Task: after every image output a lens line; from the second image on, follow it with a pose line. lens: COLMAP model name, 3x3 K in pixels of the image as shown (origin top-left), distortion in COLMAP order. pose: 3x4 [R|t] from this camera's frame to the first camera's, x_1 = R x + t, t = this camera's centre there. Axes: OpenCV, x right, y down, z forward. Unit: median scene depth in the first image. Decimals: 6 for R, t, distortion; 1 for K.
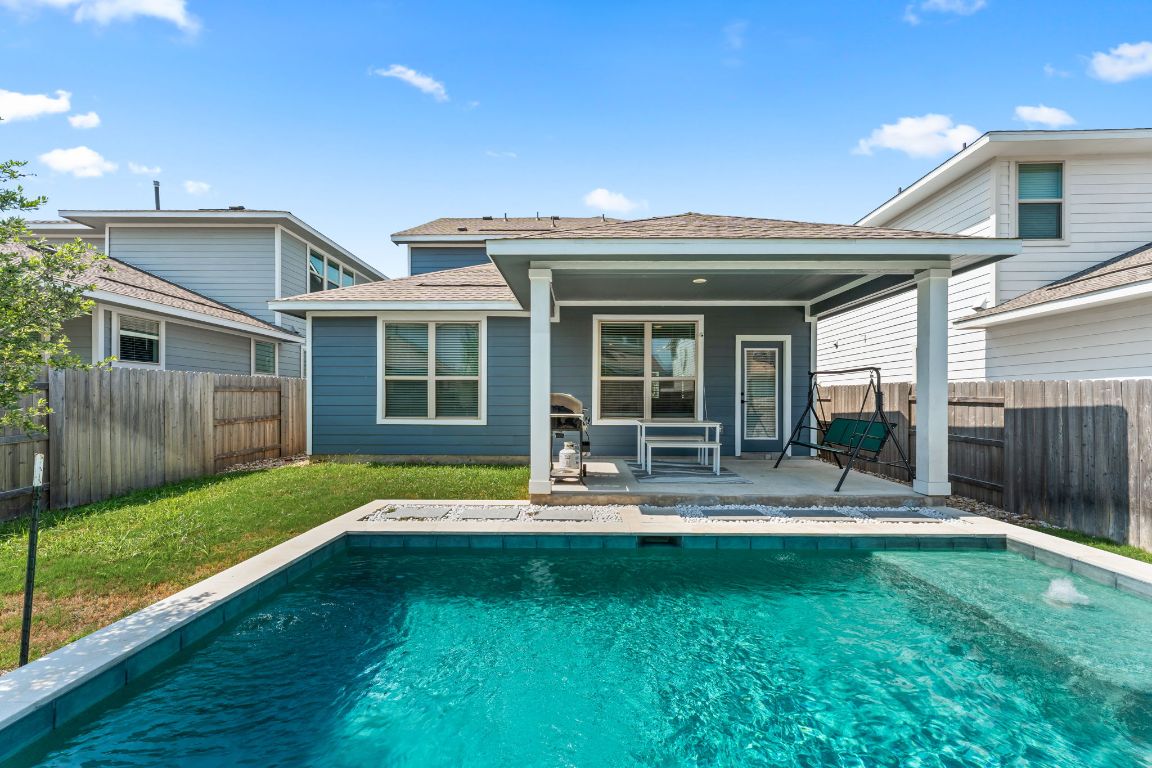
lens RADIAL K [[459.2, 0, 575.0], [0, 459.2, 375.3], [0, 0, 1]] dist [0.001178, -0.000156]
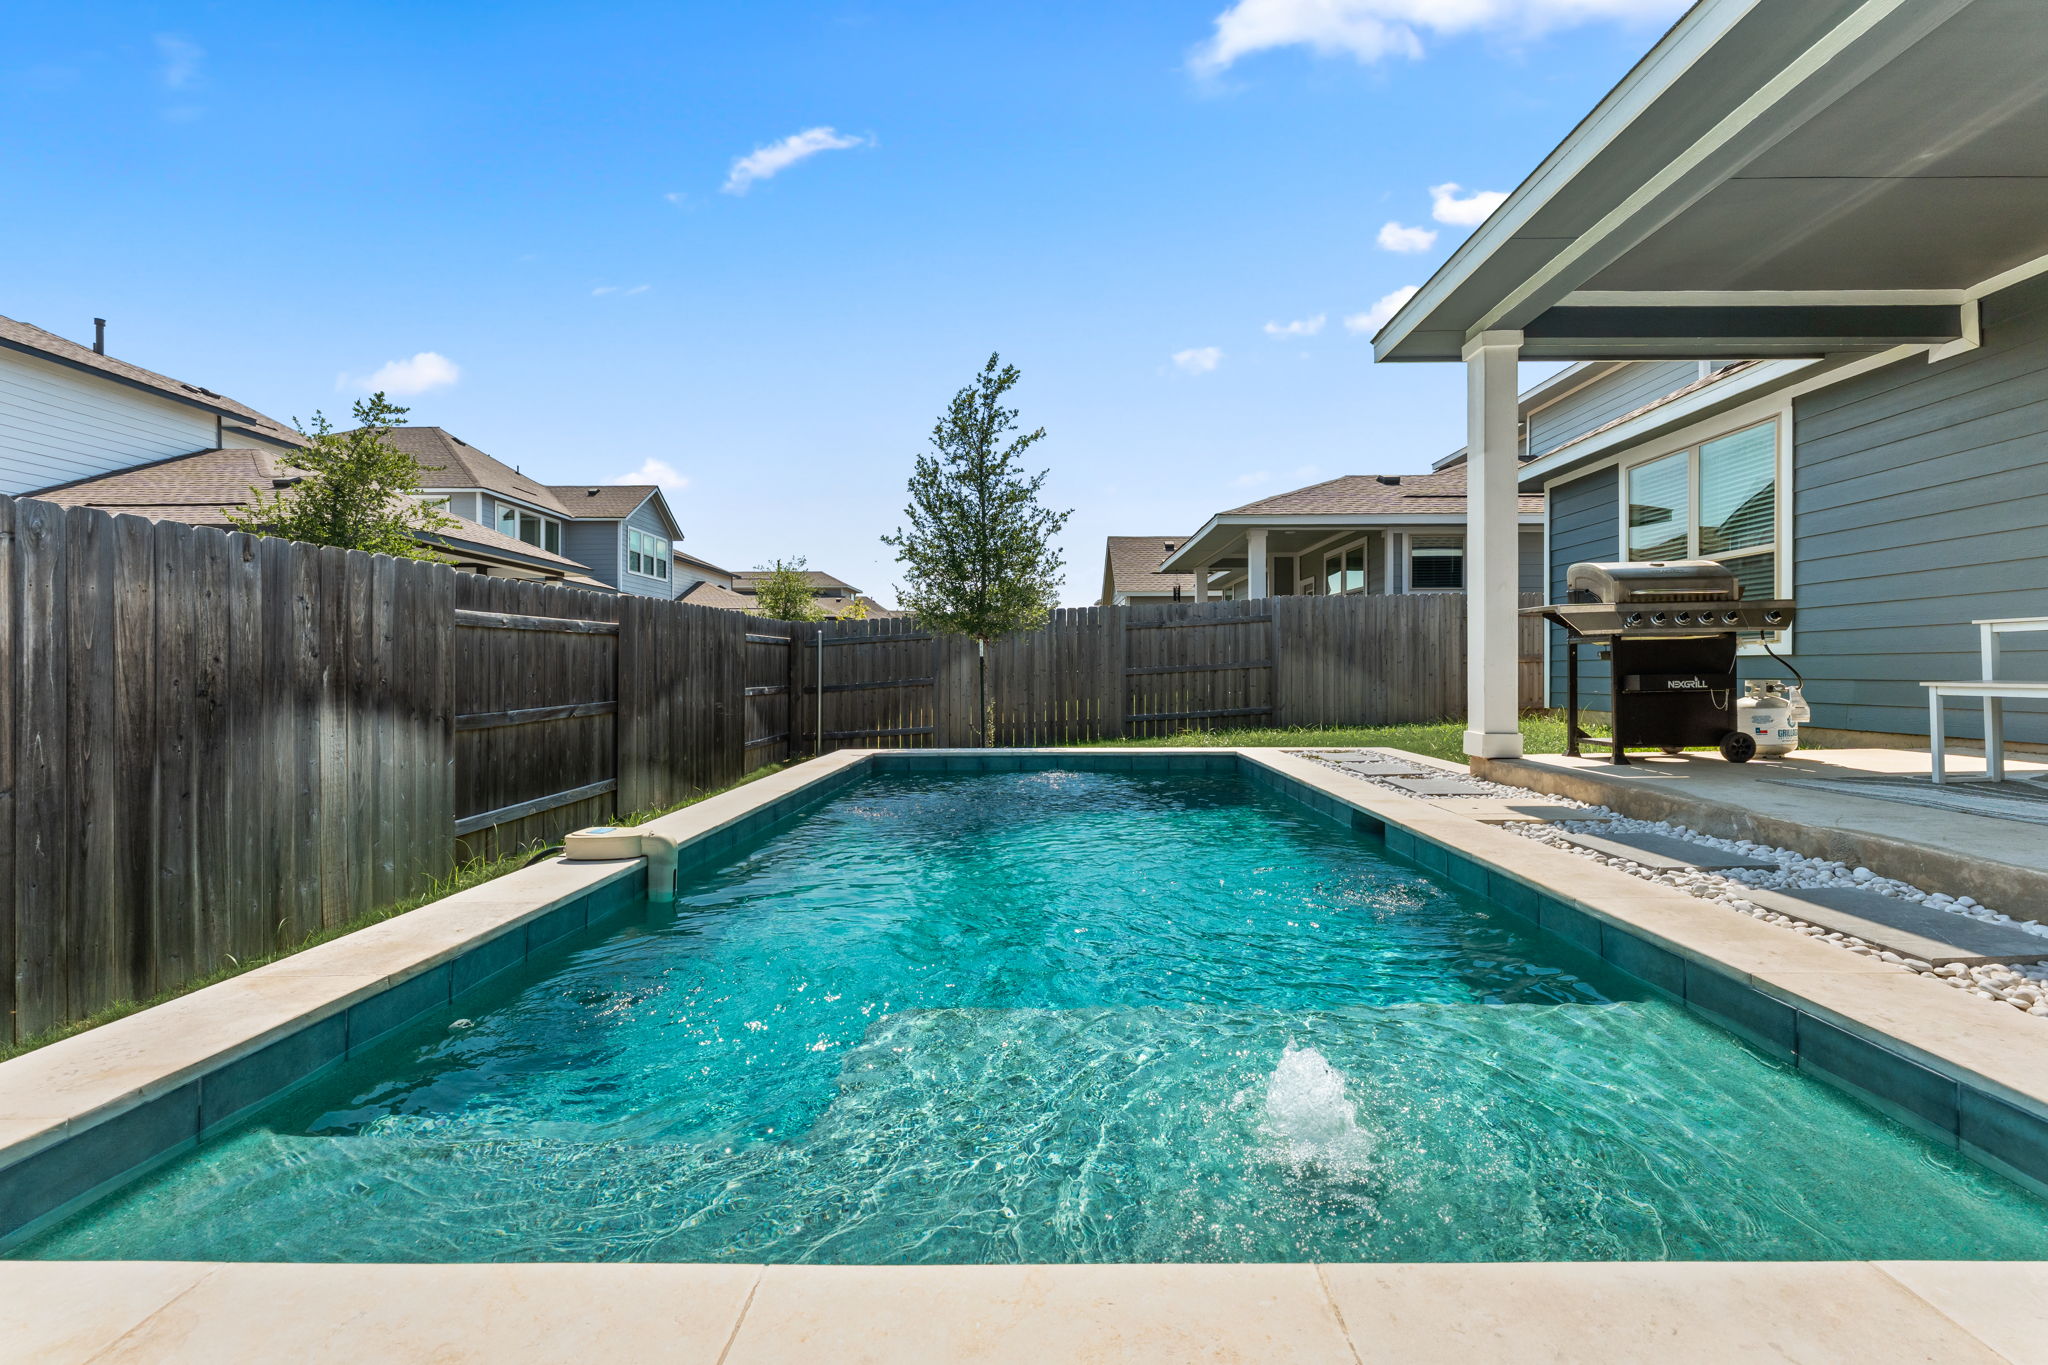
lens RADIAL K [[816.3, 0, 1022.1], [0, 816.3, 667.1], [0, 0, 1]] dist [0.001178, -0.000156]
pose [[-0.006732, -0.004249, -0.999968, 0.669137], [0.061661, 0.998086, -0.004657, 0.097837], [0.998074, -0.061690, -0.006457, 0.376000]]
